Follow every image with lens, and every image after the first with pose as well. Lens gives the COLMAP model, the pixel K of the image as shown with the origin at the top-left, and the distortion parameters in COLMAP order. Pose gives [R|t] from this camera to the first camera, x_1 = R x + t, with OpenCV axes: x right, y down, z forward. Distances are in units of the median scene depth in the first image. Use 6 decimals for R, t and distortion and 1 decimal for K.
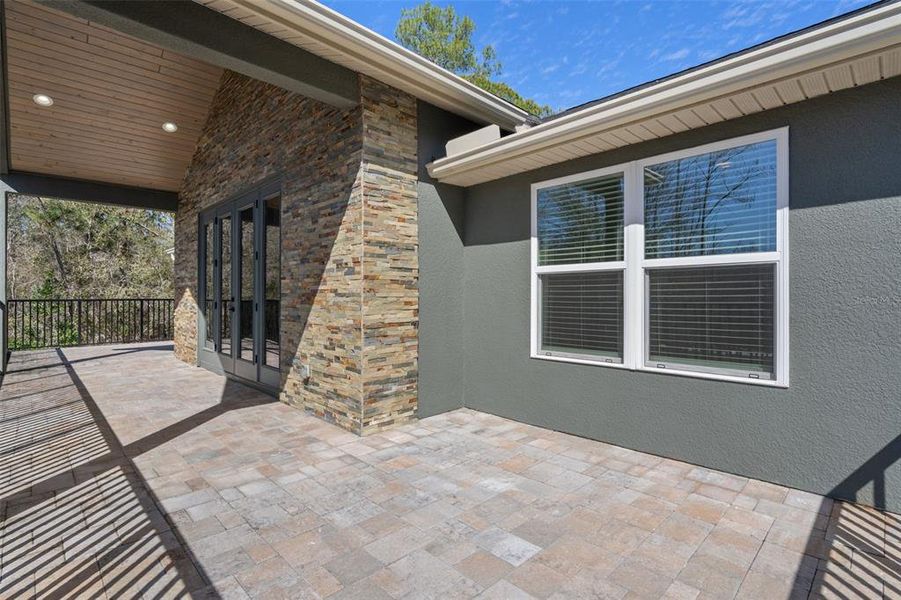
lens RADIAL K [[437.6, 0, 450.5], [0, 437.6, 300.0], [0, 0, 1]] dist [-0.001157, -0.000231]
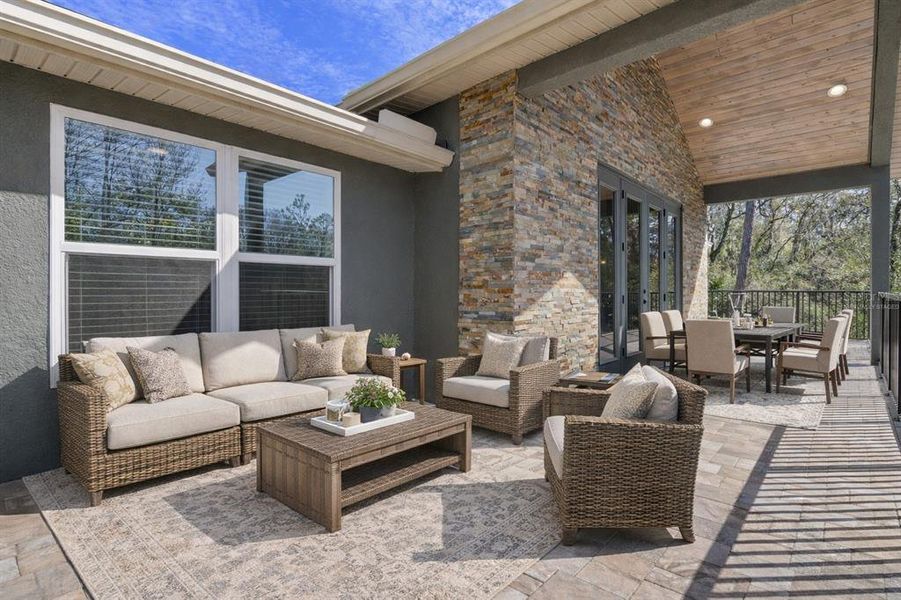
lens RADIAL K [[451.8, 0, 450.5], [0, 451.8, 300.0], [0, 0, 1]] dist [0.001426, 0.000213]
pose [[-0.046026, -0.017527, 0.998786, -0.470455], [0.005931, 0.999824, 0.017819, -0.001286], [-0.998923, 0.006744, -0.045914, 0.478926]]
